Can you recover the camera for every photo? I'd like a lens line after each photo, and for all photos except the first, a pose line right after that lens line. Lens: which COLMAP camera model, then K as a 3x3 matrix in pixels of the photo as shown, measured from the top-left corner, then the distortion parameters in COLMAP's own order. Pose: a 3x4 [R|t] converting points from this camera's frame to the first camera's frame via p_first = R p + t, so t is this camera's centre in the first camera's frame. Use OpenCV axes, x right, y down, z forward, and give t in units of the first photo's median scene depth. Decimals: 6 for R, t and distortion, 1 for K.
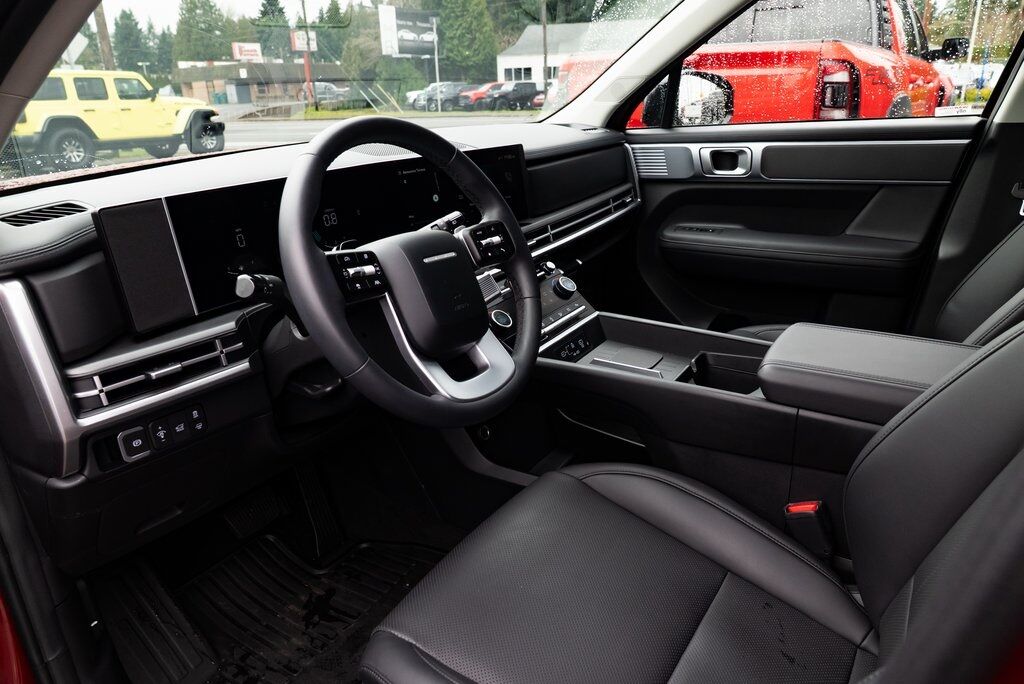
lens RADIAL K [[692.7, 0, 512.0], [0, 692.7, 338.3], [0, 0, 1]] dist [-0.038314, 0.025607]
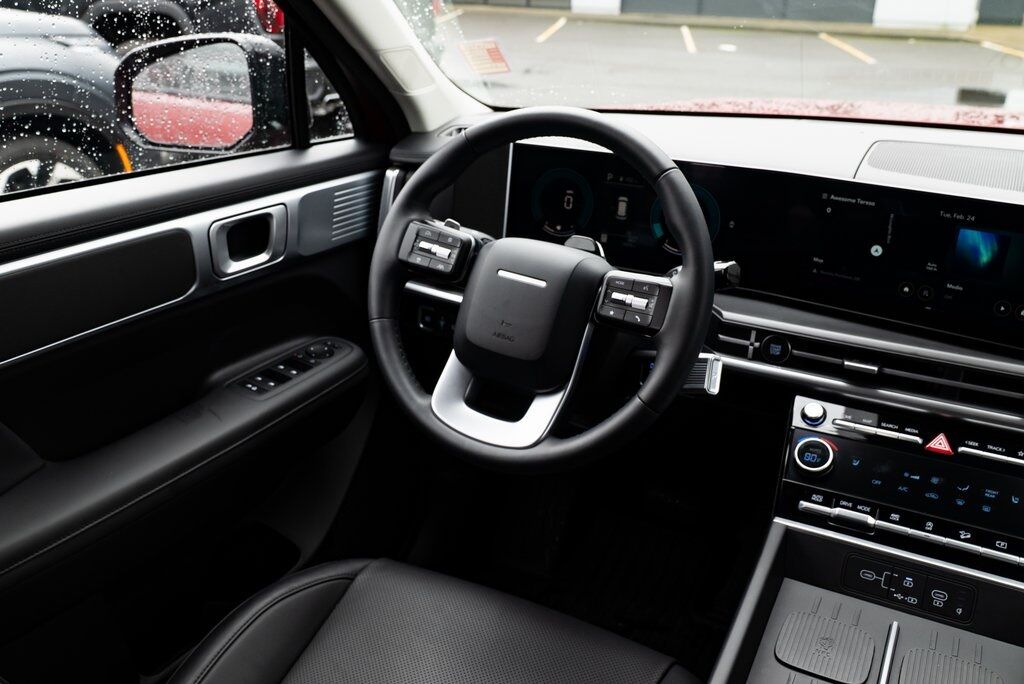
lens RADIAL K [[906.0, 0, 514.0], [0, 906.0, 337.9], [0, 0, 1]] dist [-0.010696, 0.018566]
pose [[0.079566, 0.414301, -0.906655, 0.451638], [-0.356136, 0.861326, 0.362333, -0.217473], [0.931041, 0.294063, 0.216080, 0.360711]]
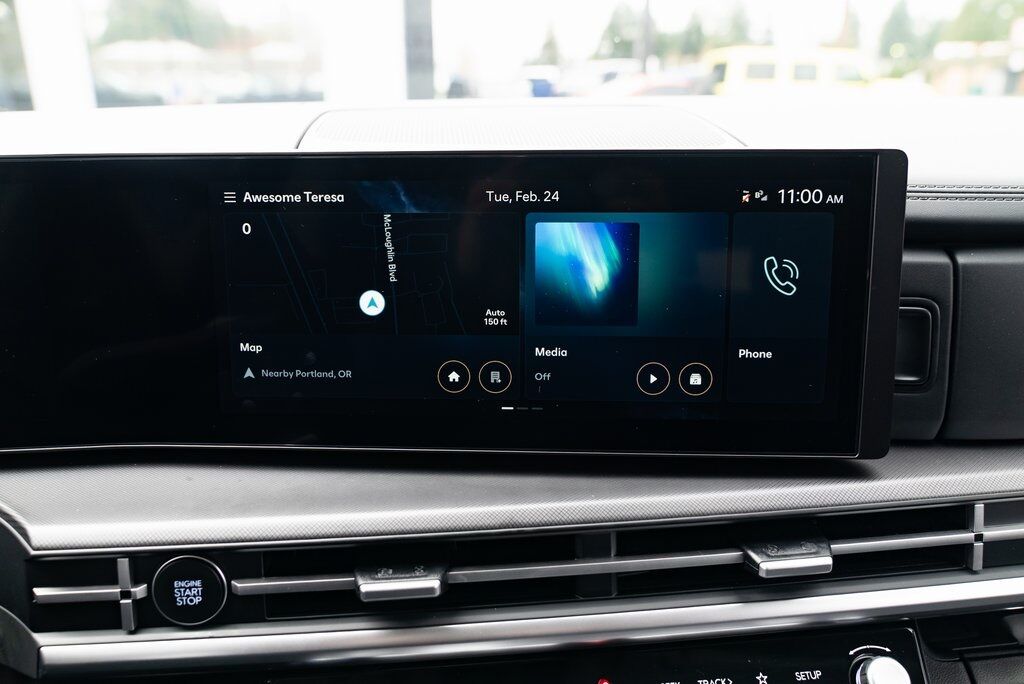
lens RADIAL K [[769.5, 0, 512.0], [0, 769.5, 342.0], [0, 0, 1]] dist [-0.012837, 0.003966]
pose [[0.616795, 0.270221, -0.739287, 0.109151], [-0.283794, 0.952399, 0.111344, -0.163213], [0.734183, 0.141129, 0.664122, 0.572111]]
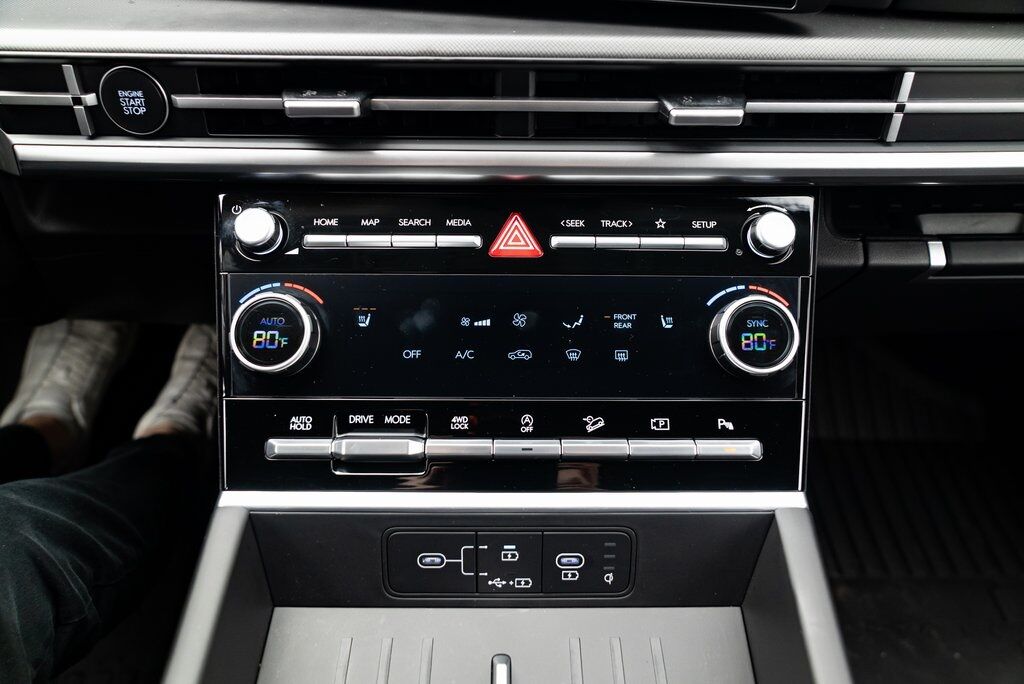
lens RADIAL K [[692.7, 0, 512.0], [0, 692.7, 338.3], [0, 0, 1]] dist [-0.038314, 0.025607]
pose [[0.544202, 0.602321, -0.583997, 0.138110], [-0.322657, 0.792825, 0.517031, -0.137194], [0.774427, -0.092939, 0.625800, 0.607147]]
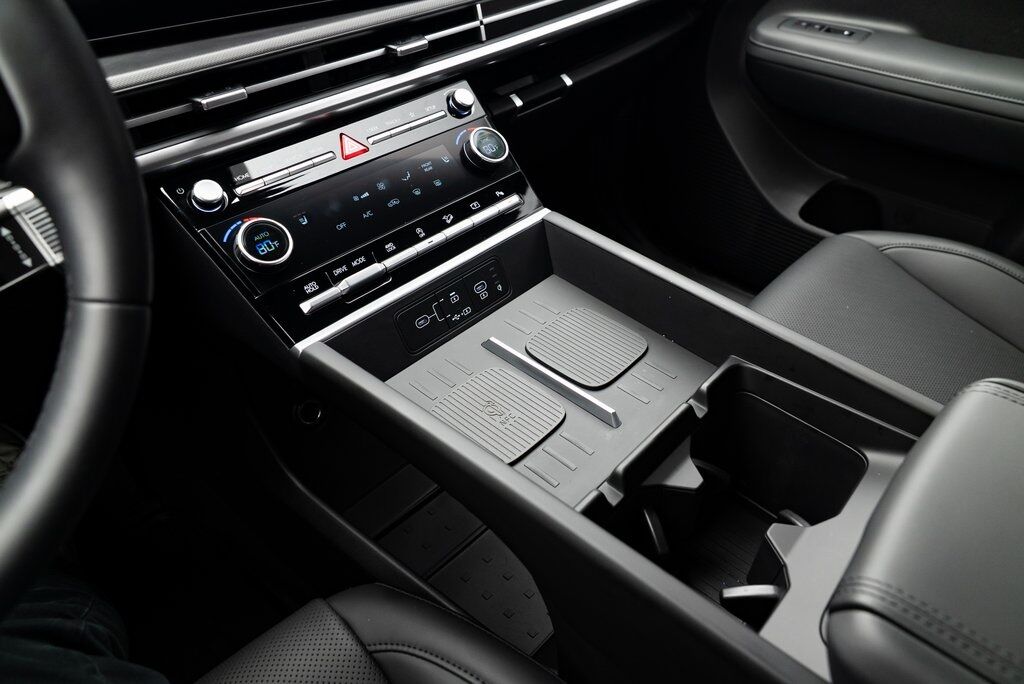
lens RADIAL K [[692.7, 0, 512.0], [0, 692.7, 338.3], [0, 0, 1]] dist [-0.038314, 0.025607]
pose [[0.984090, 0.137705, -0.112265, 0.130186], [-0.094644, 0.941072, 0.324695, -0.084571], [0.150361, -0.308904, 0.939132, 0.405587]]
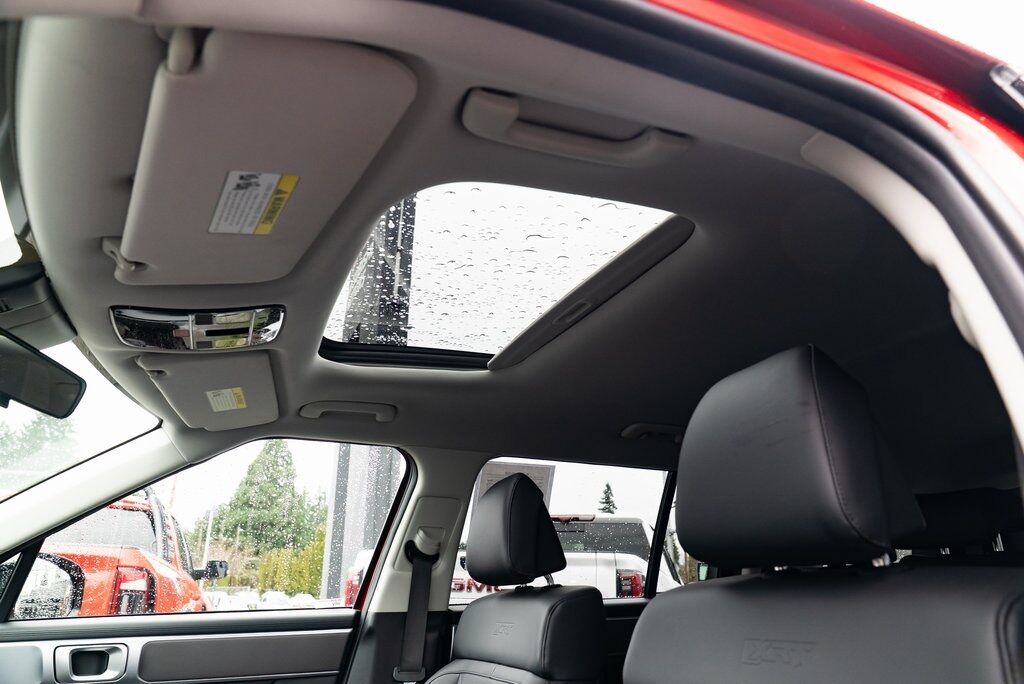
lens RADIAL K [[692.7, 0, 512.0], [0, 692.7, 338.3], [0, 0, 1]] dist [-0.038314, 0.025607]
pose [[0.570949, 0.324877, 0.753971, -0.133001], [0.261042, 0.798875, -0.541901, -0.000674], [-0.778379, 0.506216, 0.371310, 0.135573]]
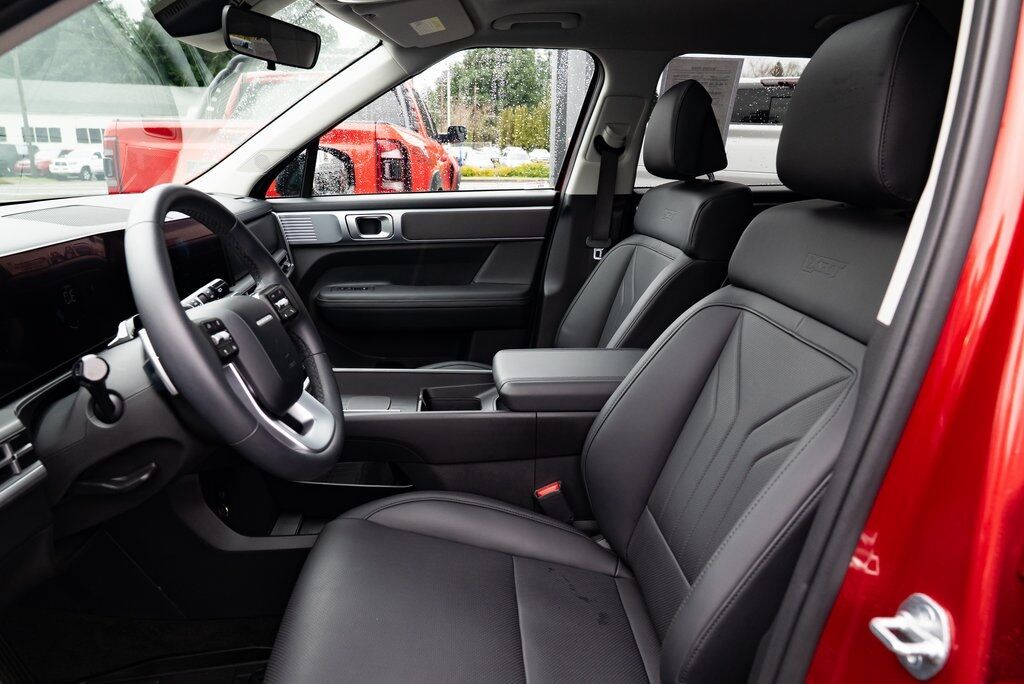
lens RADIAL K [[692.7, 0, 512.0], [0, 692.7, 338.3], [0, 0, 1]] dist [-0.038314, 0.025607]
pose [[0.797041, -0.112056, 0.593439, -0.196307], [0.168076, 0.984972, -0.039755, 0.005660], [-0.580066, 0.131429, 0.803897, -0.013913]]
